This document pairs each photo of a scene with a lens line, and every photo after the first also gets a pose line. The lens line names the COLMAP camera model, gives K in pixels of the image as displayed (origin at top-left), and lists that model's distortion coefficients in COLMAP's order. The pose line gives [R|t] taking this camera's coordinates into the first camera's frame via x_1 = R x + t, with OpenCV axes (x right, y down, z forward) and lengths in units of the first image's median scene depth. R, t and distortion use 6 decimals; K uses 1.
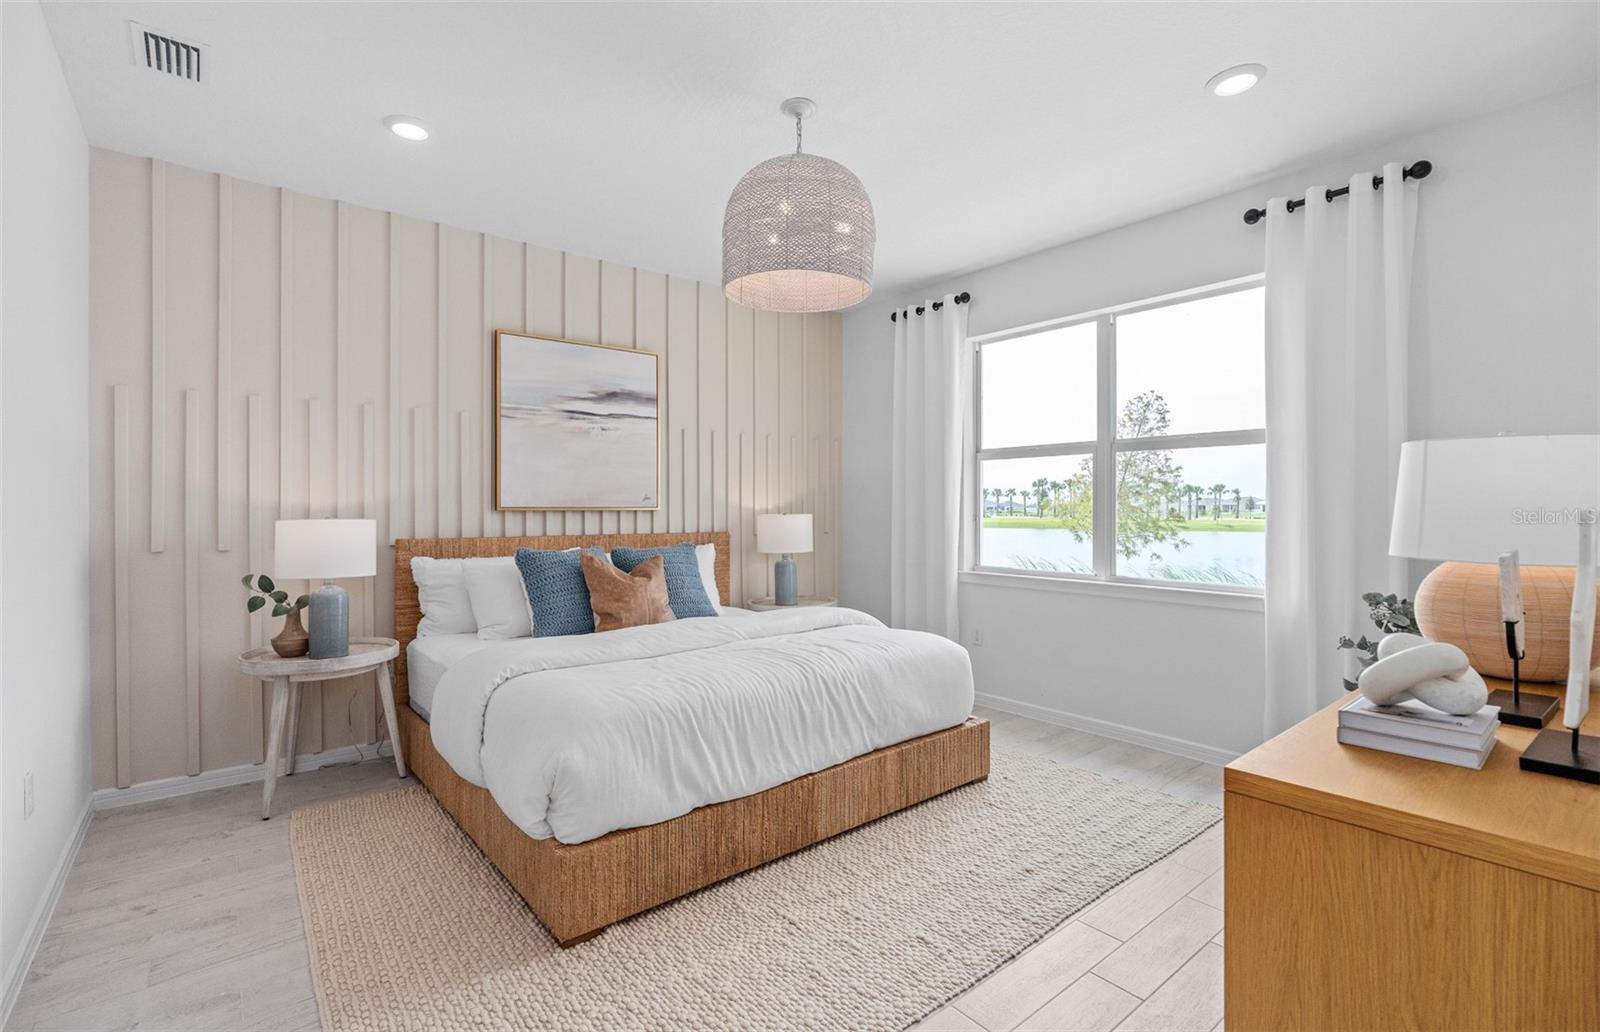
lens RADIAL K [[725.0, 0, 790.9], [0, 725.0, 510.7], [0, 0, 1]] dist [-0.002316, -0.000015]
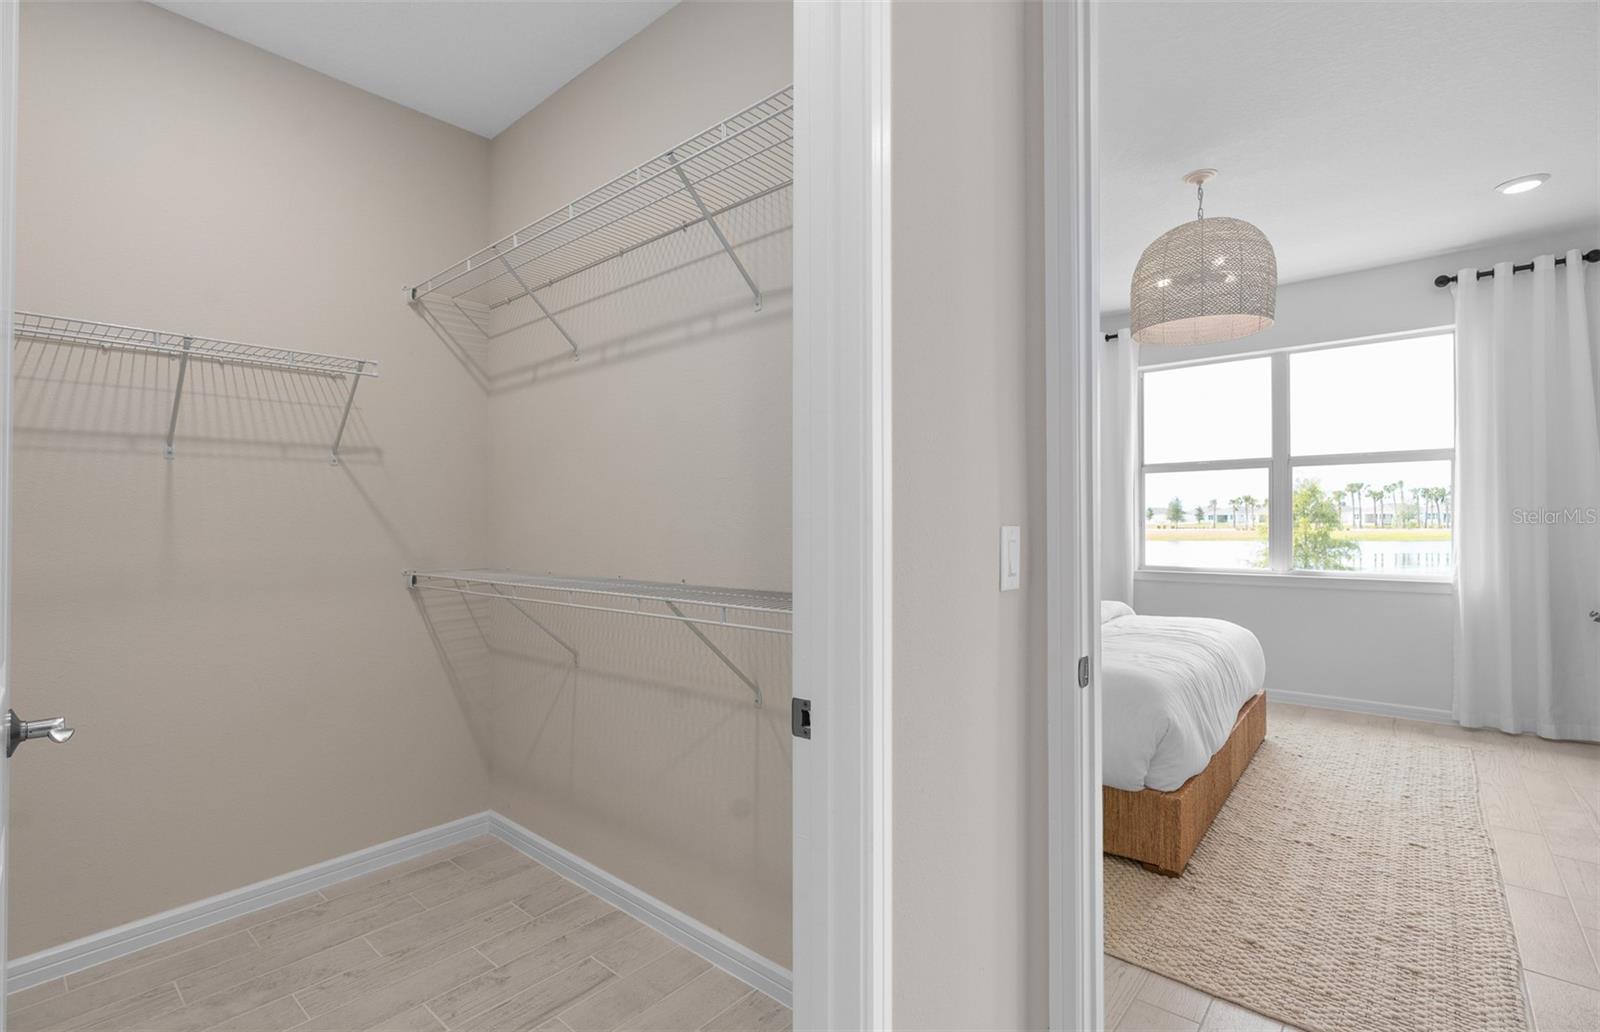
lens RADIAL K [[725.0, 0, 800.1], [0, 725.0, 522.0], [0, 0, 1]] dist [-0.002316, -0.000015]
pose [[0.984576, -0.008479, 0.174752, -0.565875], [0.009455, 0.999944, -0.004750, 0.008372], [-0.174702, 0.006329, 0.984601, -0.036791]]
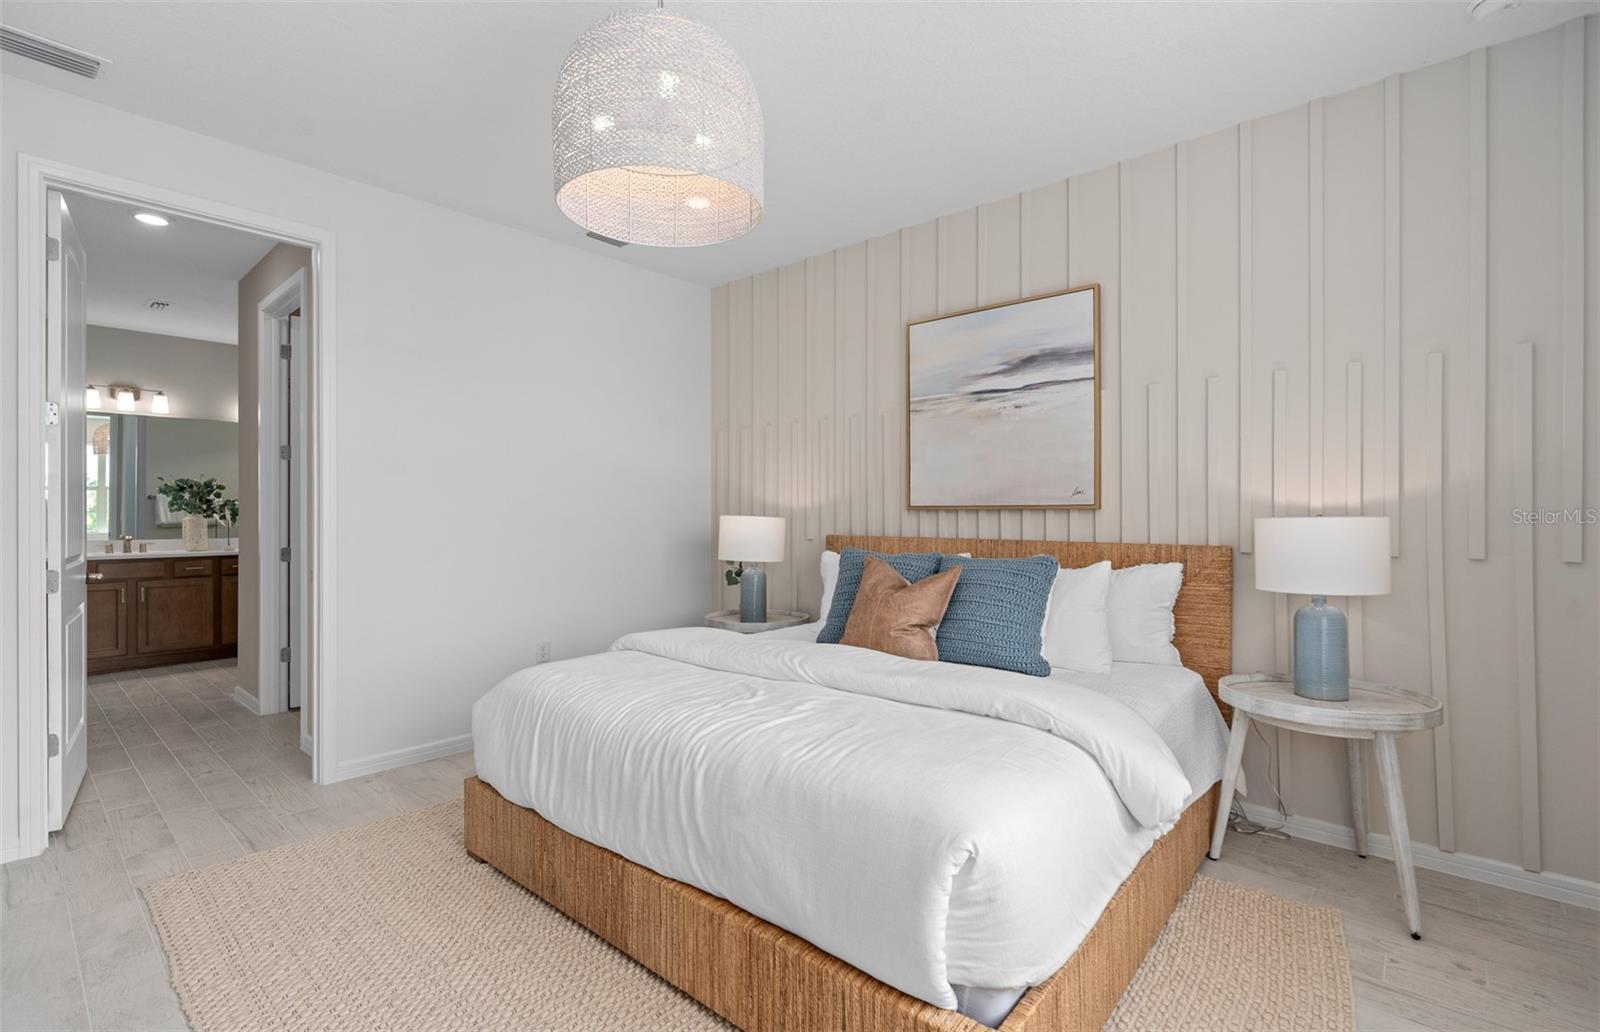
lens RADIAL K [[725.0, 0, 794.6], [0, 725.0, 510.1], [0, 0, 1]] dist [-0.002316, -0.000015]
pose [[0.167327, 0.000702, -0.985901, 0.515259], [-0.000370, 1.000000, 0.000650, 0.000029], [0.985901, 0.000256, 0.167328, 0.674247]]
